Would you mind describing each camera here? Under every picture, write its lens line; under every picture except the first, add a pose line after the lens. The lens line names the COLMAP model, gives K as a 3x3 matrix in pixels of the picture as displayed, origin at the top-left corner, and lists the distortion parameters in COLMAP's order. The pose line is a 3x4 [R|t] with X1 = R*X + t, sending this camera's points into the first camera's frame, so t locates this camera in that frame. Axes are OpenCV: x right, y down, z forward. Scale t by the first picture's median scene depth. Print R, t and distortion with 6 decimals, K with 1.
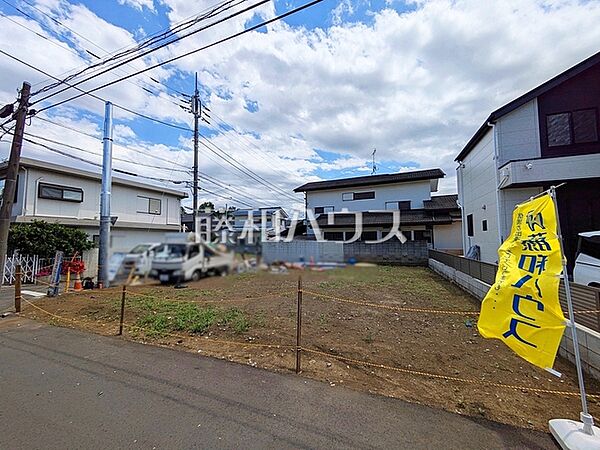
lens RADIAL K [[239.0, 0, 300.0], [0, 239.0, 225.0], [0, 0, 1]] dist [0.000127, 0.000169]
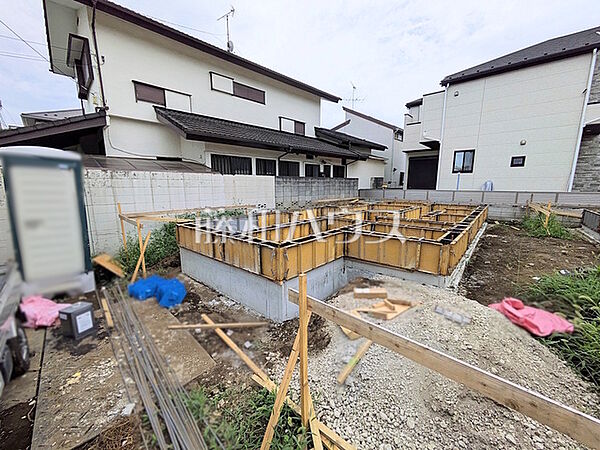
lens RADIAL K [[239.0, 0, 300.0], [0, 239.0, 225.0], [0, 0, 1]] dist [0.000127, 0.000169]
pose [[0.345725, -0.153268, 0.925734, -0.405620], [-0.065063, 0.980280, 0.186597, 0.105283], [-0.936077, -0.124742, 0.328935, 1.159300]]
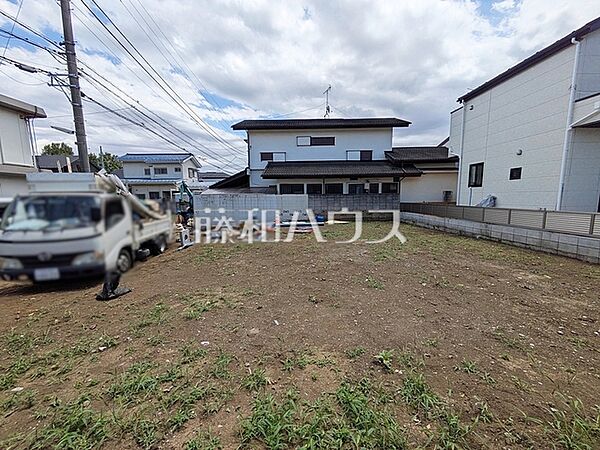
lens RADIAL K [[238.9, 0, 300.9], [0, 238.9, 225.7], [0, 0, 1]] dist [-0.000340, -0.000169]
pose [[0.916924, -0.052934, 0.395536, -0.261152], [-0.019967, 0.983836, 0.177953, 0.039292], [-0.398563, -0.171067, 0.901046, 0.368062]]
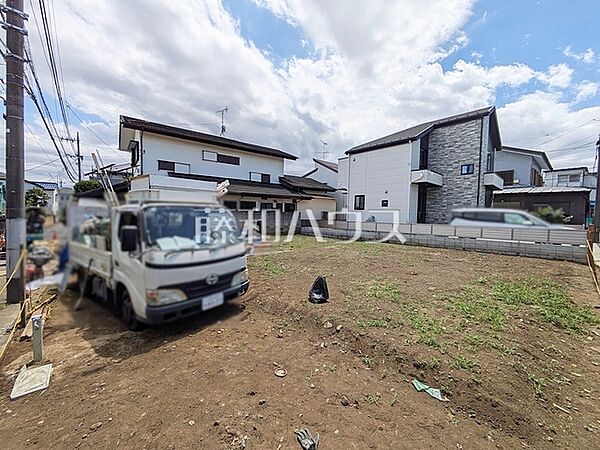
lens RADIAL K [[239.0, 0, 300.0], [0, 239.0, 225.0], [0, 0, 1]] dist [0.000127, 0.000169]
pose [[0.440752, -0.030081, 0.897125, -0.696830], [-0.074635, 0.994749, 0.070022, 0.058767], [-0.894521, -0.097819, 0.436192, 0.616044]]
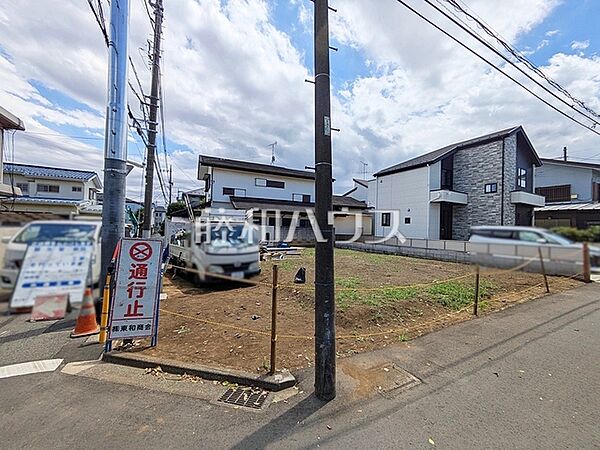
lens RADIAL K [[239.0, 0, 300.0], [0, 239.0, 225.0], [0, 0, 1]] dist [0.000127, 0.000169]
pose [[0.639636, 0.034665, 0.767896, -0.810675], [-0.080056, 0.996554, 0.021698, 0.045213], [-0.764497, -0.075353, 0.640207, 0.374976]]
